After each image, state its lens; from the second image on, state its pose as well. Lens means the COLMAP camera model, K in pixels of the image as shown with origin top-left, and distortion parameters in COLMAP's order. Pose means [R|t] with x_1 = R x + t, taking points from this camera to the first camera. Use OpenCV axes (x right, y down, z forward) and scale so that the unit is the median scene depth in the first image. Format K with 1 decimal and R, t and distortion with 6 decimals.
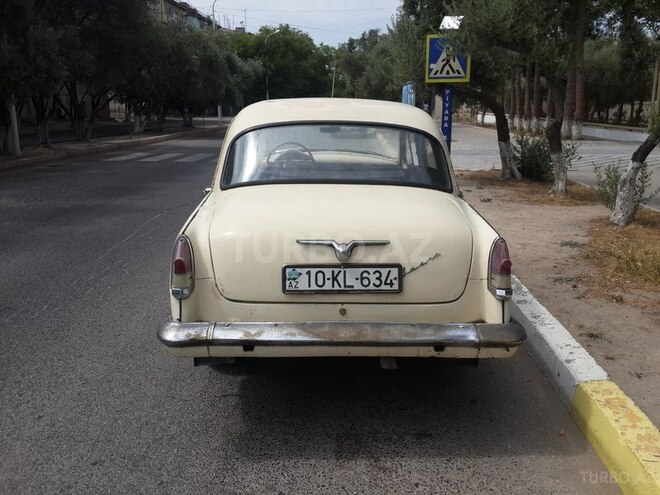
lens RADIAL K [[583.8, 0, 331.9], [0, 583.8, 232.2], [0, 0, 1]] dist [0.131974, -0.001256]
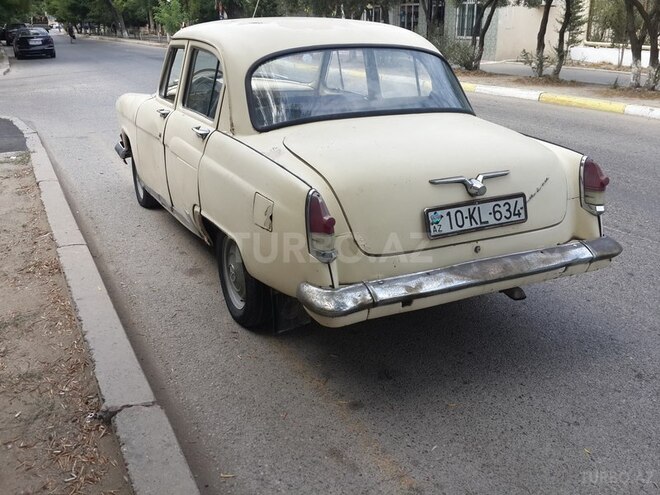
lens RADIAL K [[598.4, 0, 330.0], [0, 598.4, 247.5], [0, 0, 1]] dist [-0.003068, -0.009193]
pose [[0.917112, -0.153107, 0.368054, -0.571515], [0.096972, 0.981252, 0.166558, -0.055122], [-0.386655, -0.117062, 0.914765, 0.194012]]
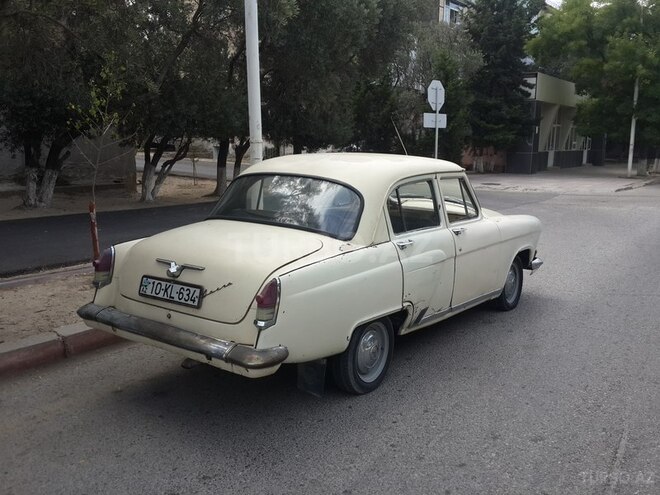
lens RADIAL K [[598.4, 0, 330.0], [0, 598.4, 247.5], [0, 0, 1]] dist [-0.003068, -0.009193]
pose [[0.794001, 0.101786, -0.599335, 1.107562], [-0.128718, 0.991679, -0.002106, -0.061715], [0.594134, 0.078817, 0.800496, 0.124092]]
